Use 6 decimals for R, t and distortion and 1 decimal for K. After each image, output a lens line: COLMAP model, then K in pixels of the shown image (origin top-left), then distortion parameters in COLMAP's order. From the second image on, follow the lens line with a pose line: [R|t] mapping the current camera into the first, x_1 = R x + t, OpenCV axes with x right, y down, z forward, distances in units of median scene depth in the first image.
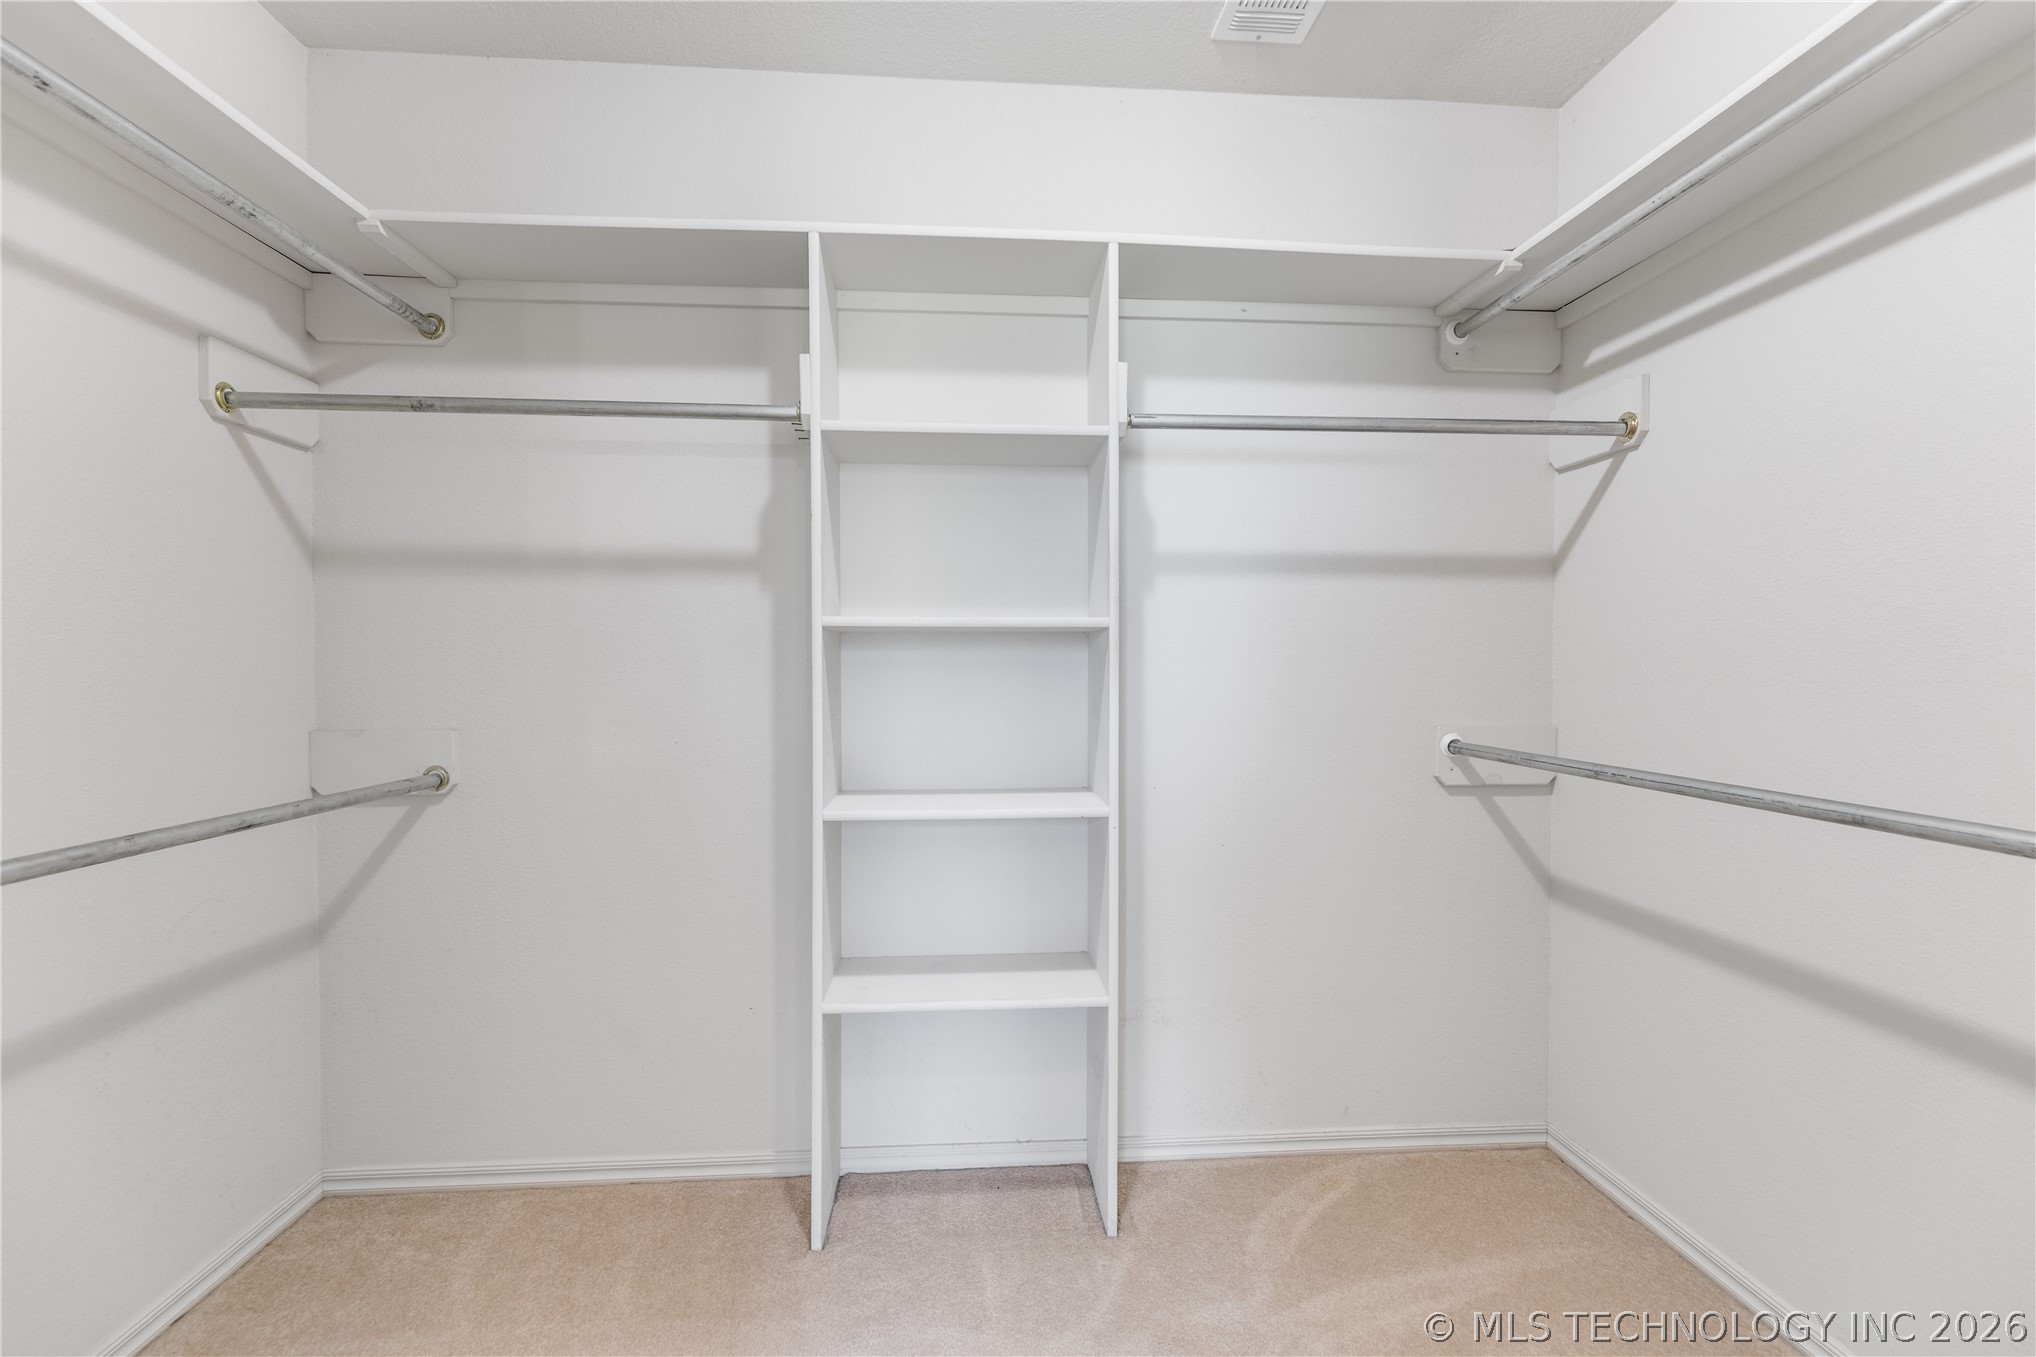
lens RADIAL K [[915.1, 0, 1026.2], [0, 915.1, 674.0], [0, 0, 1]] dist [0.002488, 0.000432]
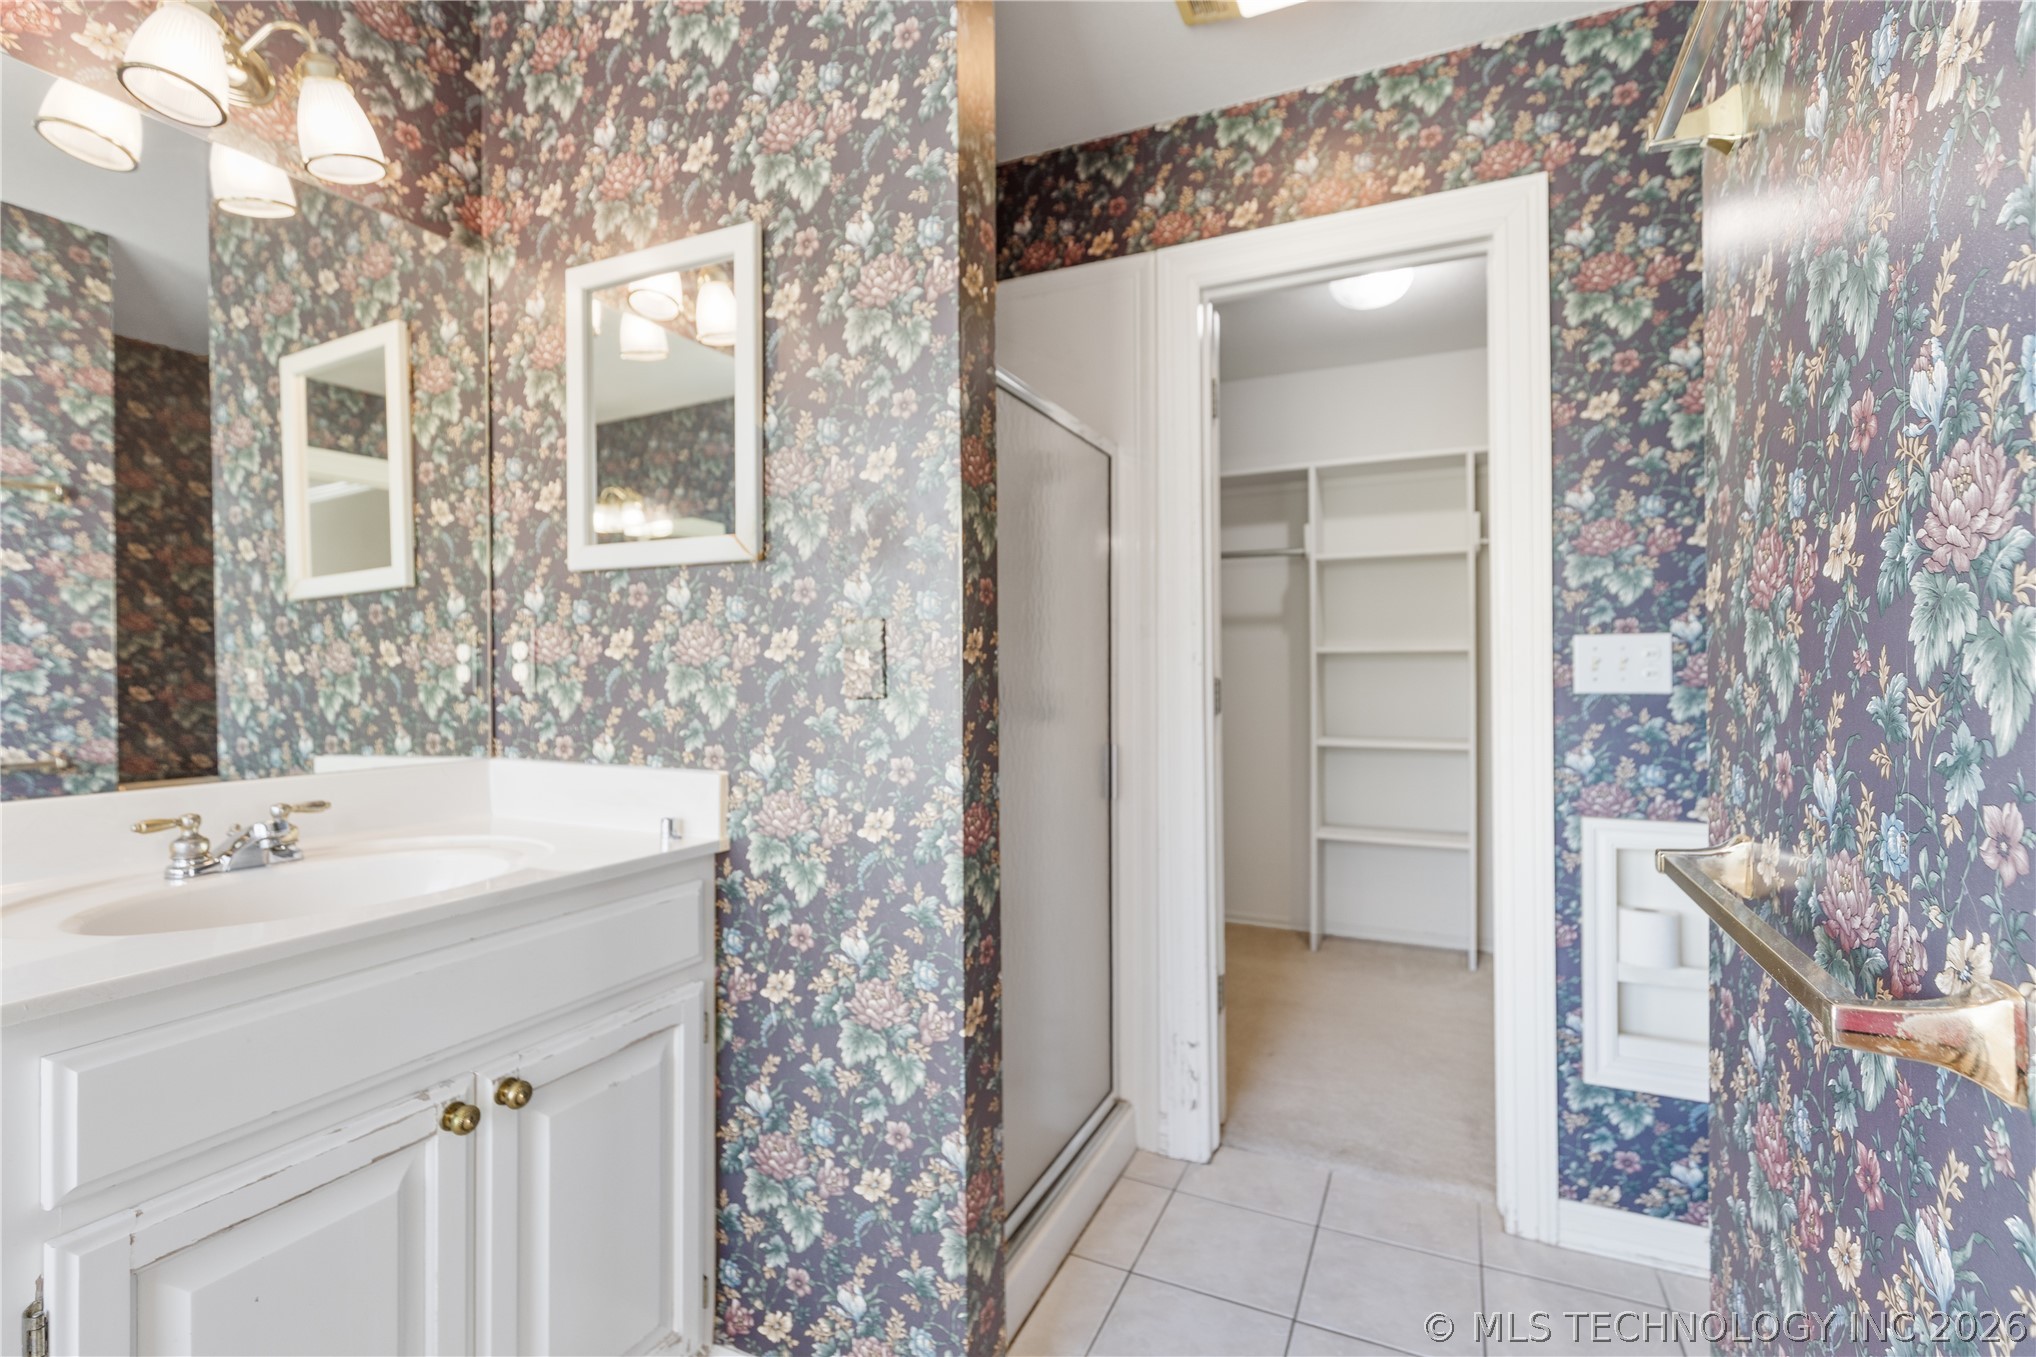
lens RADIAL K [[915.1, 0, 1026.2], [0, 915.1, 674.0], [0, 0, 1]] dist [0.002488, 0.000432]
pose [[0.872587, -0.002847, -0.488450, 0.201607], [-0.002696, 0.999940, -0.010644, 0.015563], [0.488451, 0.010604, 0.872527, -1.050556]]
